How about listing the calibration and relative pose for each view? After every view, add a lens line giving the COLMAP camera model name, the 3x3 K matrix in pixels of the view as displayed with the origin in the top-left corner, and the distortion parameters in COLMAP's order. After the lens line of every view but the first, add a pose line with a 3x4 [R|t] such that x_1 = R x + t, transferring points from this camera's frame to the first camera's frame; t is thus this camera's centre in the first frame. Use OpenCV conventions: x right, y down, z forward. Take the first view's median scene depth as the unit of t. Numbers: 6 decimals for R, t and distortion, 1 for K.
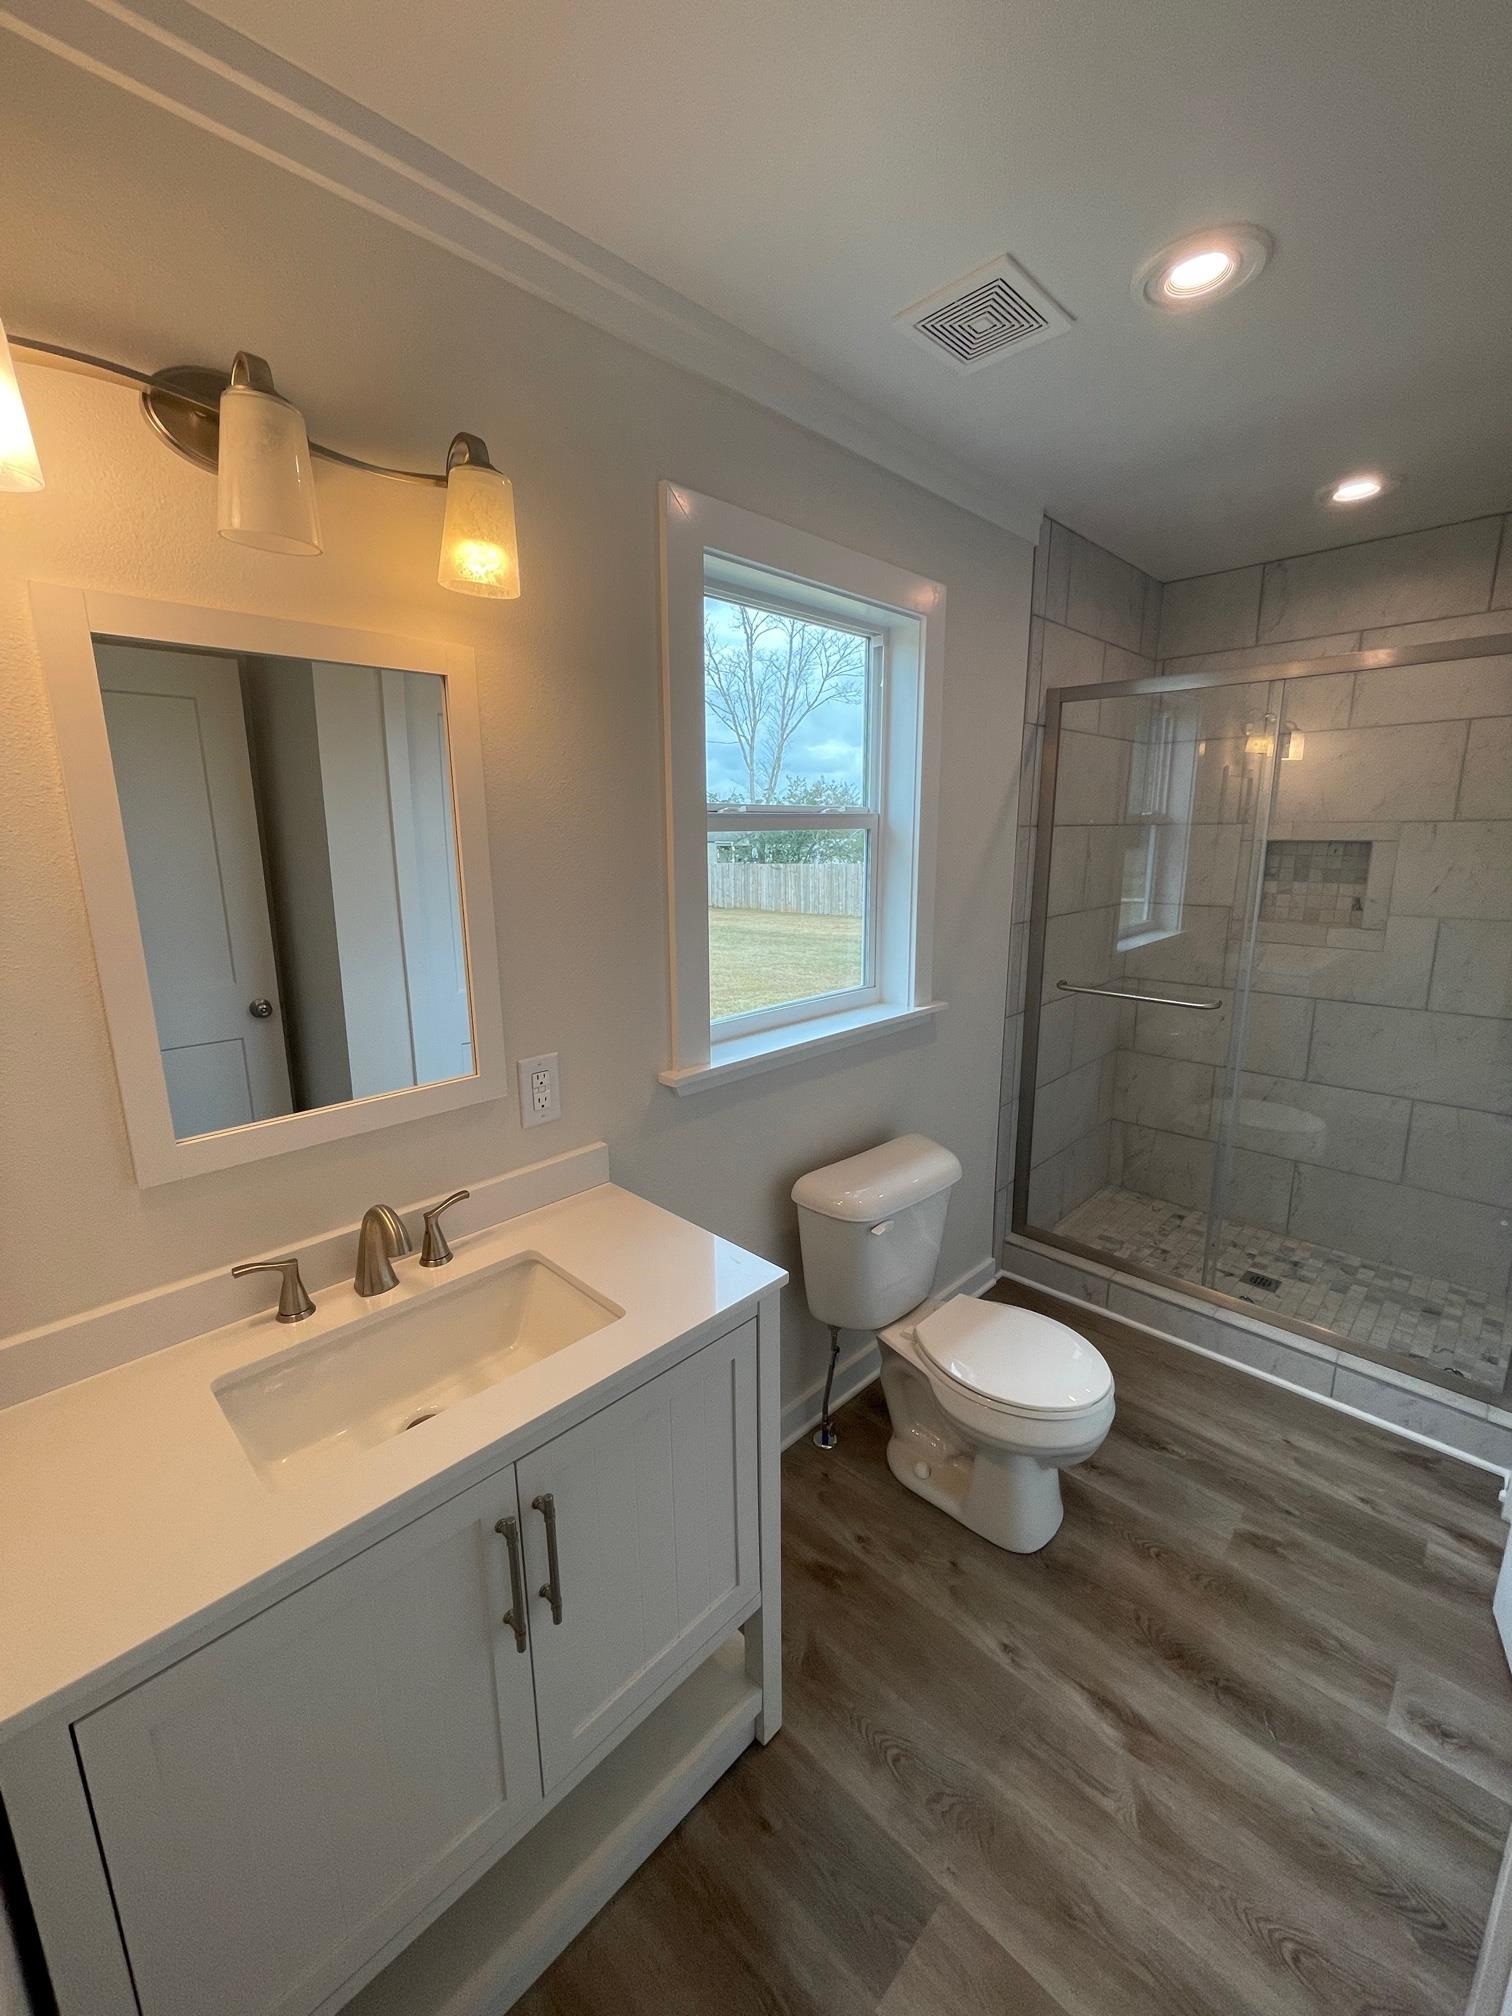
lens RADIAL K [[819.2, 0, 752.5], [0, 819.2, 1003.9], [0, 0, 1]] dist [0.000797, 0.000260]
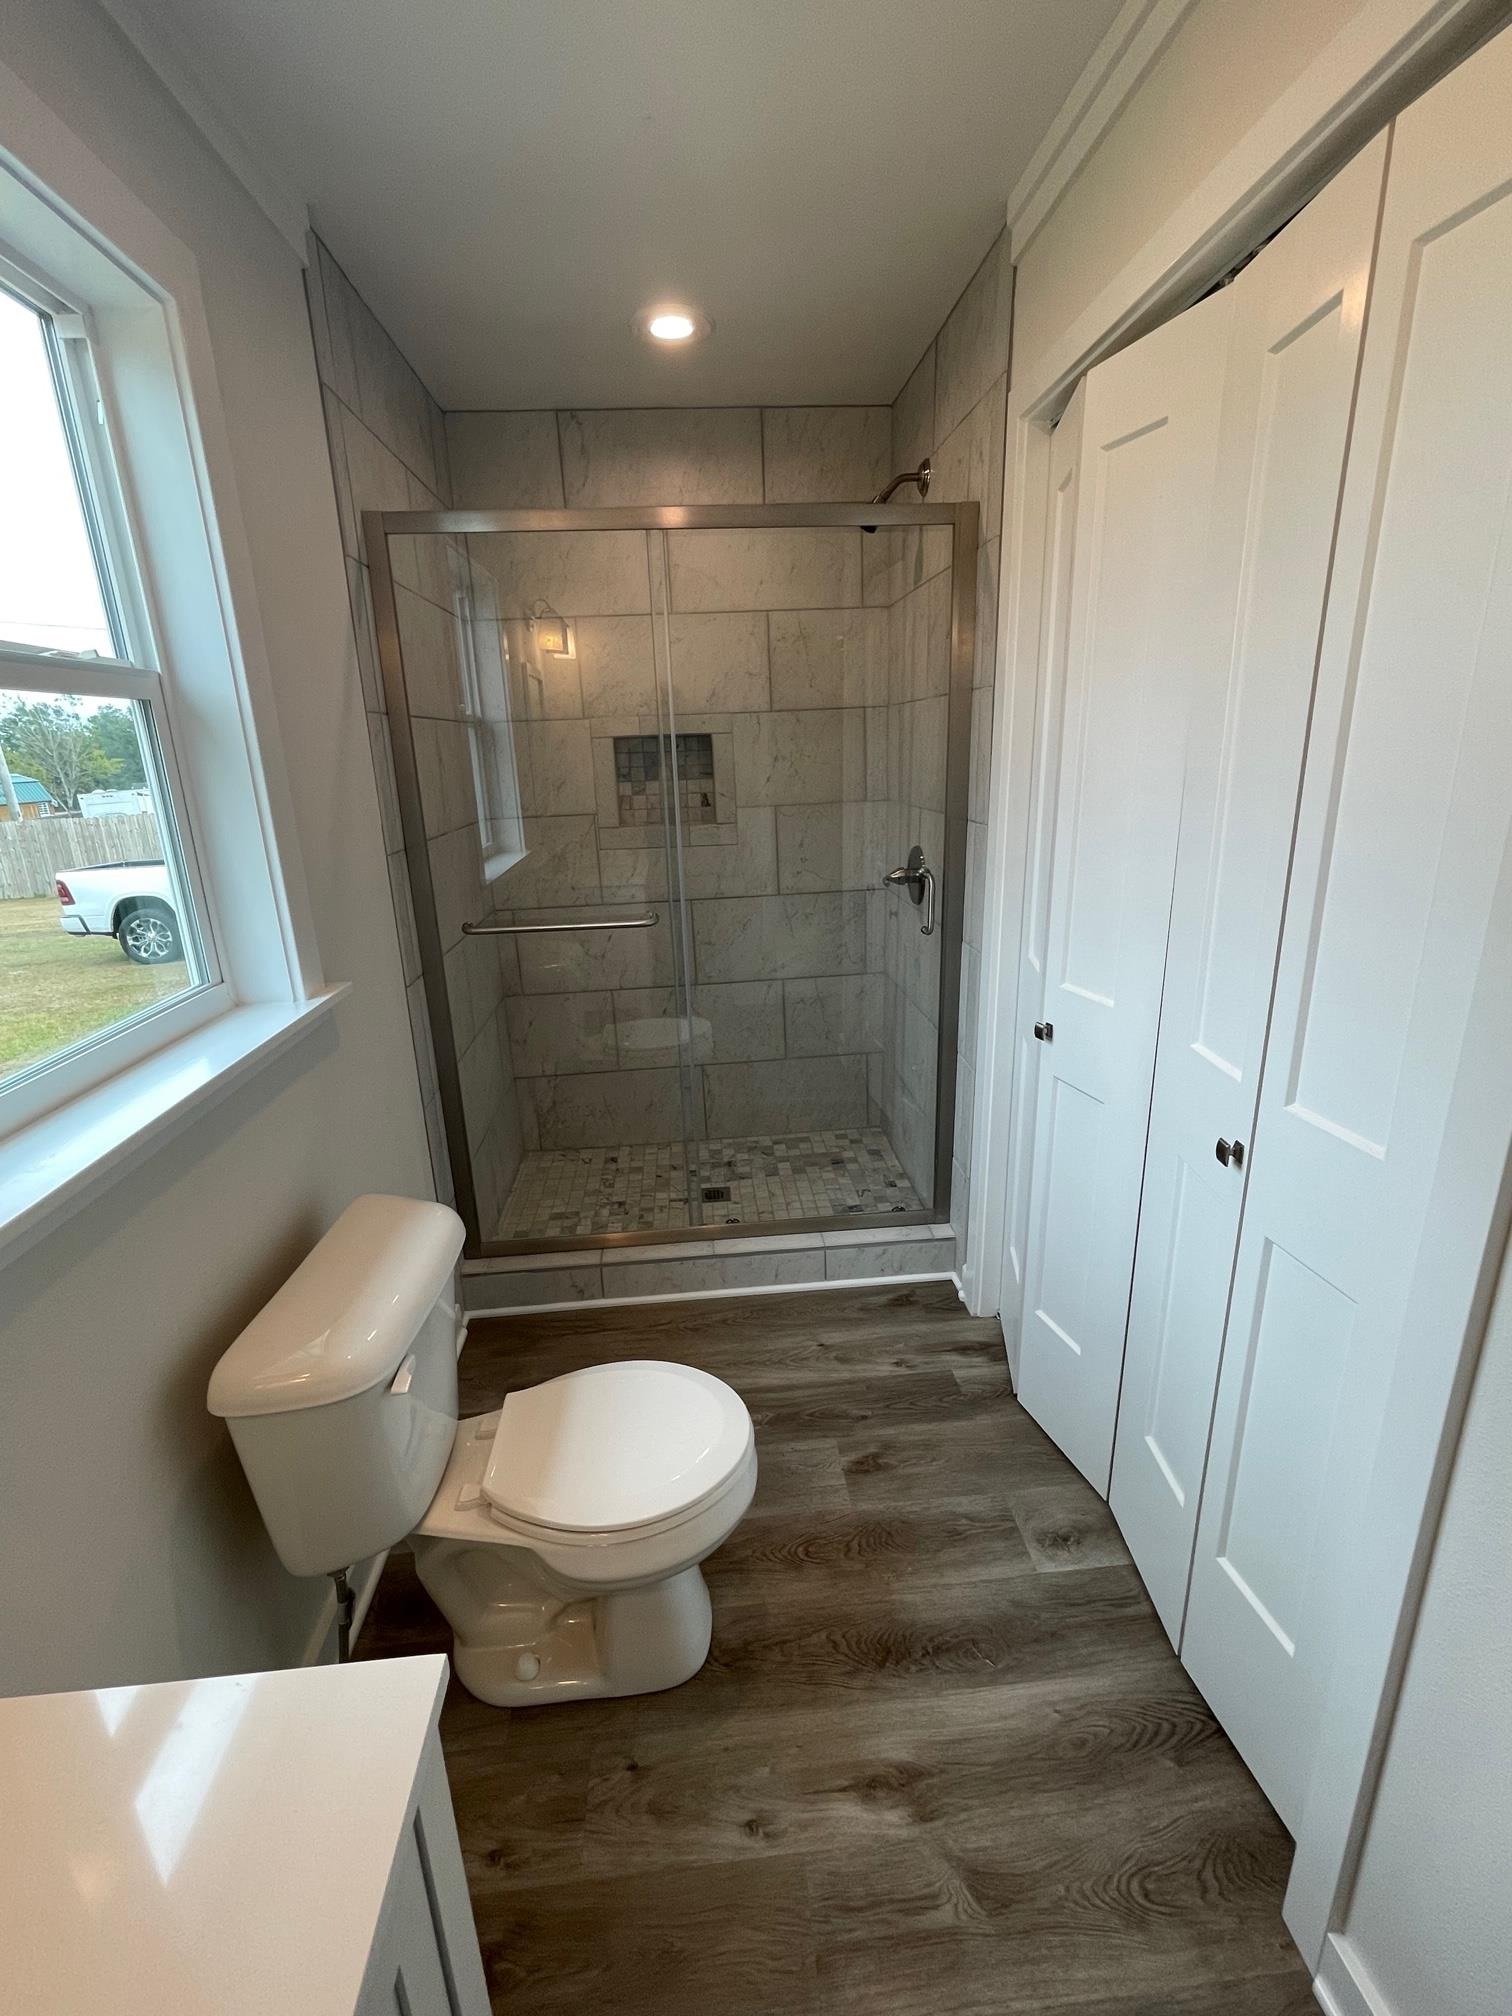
lens RADIAL K [[880.8, 0, 767.6], [0, 880.8, 997.9], [0, 0, 1]] dist [-0.002570, 0.003027]
pose [[0.645767, -0.225732, 0.729404, -0.066718], [0.187168, 0.972952, 0.135398, -0.025439], [-0.740239, 0.049085, 0.670550, 0.335375]]
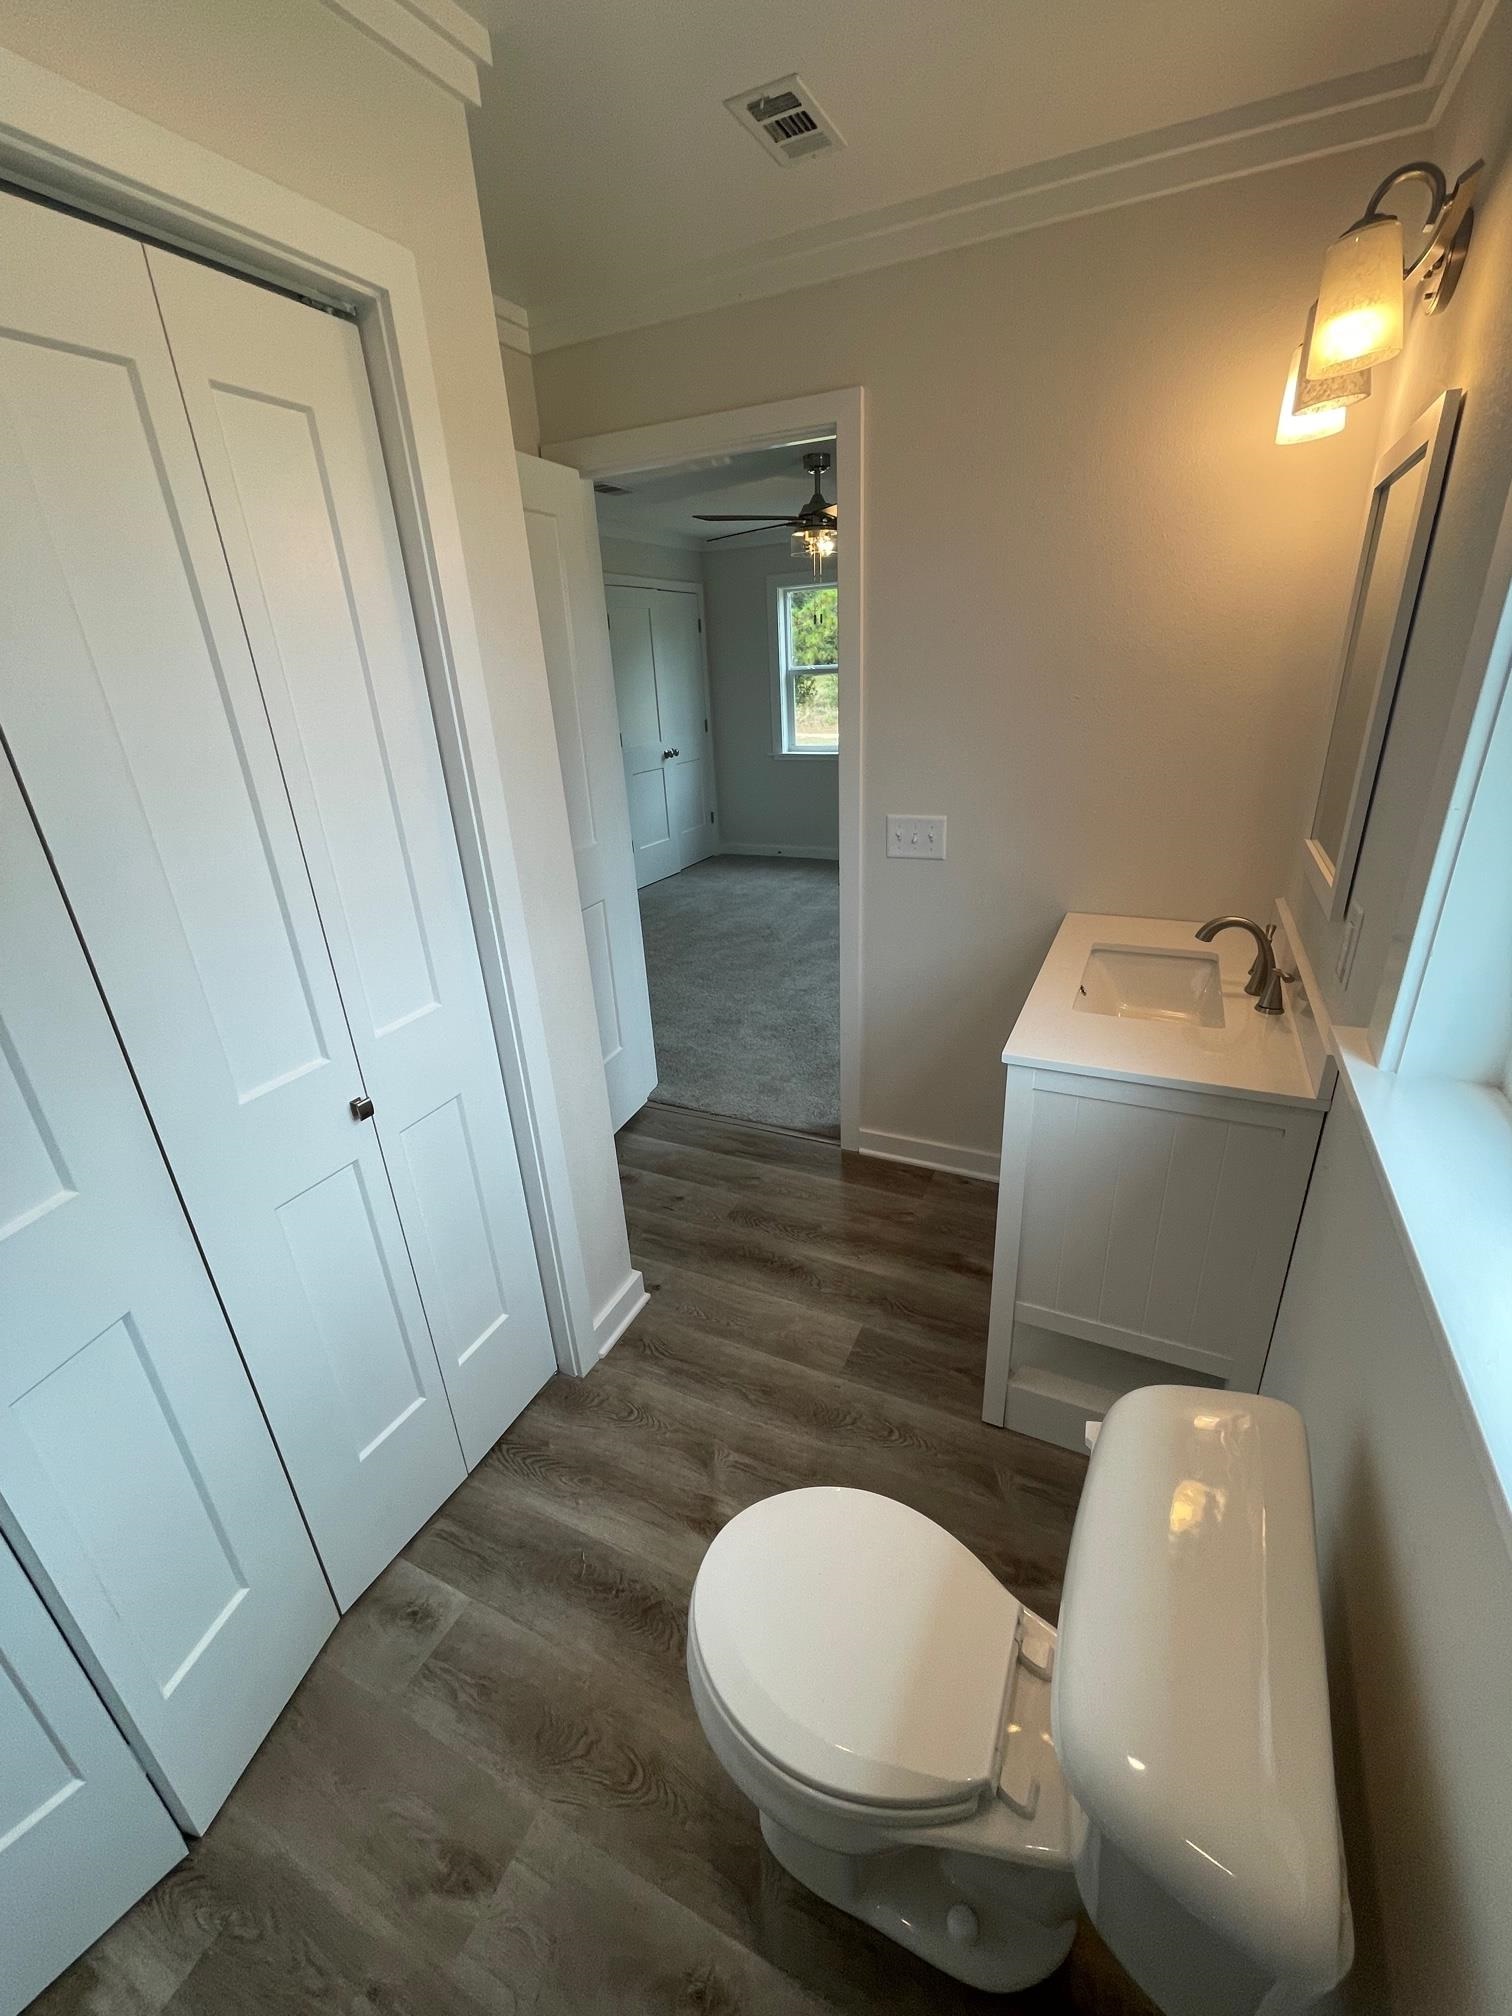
lens RADIAL K [[819.2, 0, 763.2], [0, 819.2, 1010.5], [0, 0, 1]] dist [0.000797, 0.000260]
pose [[-0.943242, 0.173968, -0.282894, 0.418046], [-0.014566, 0.829330, 0.558570, -0.221297], [0.331786, 0.530987, -0.779725, 1.087682]]
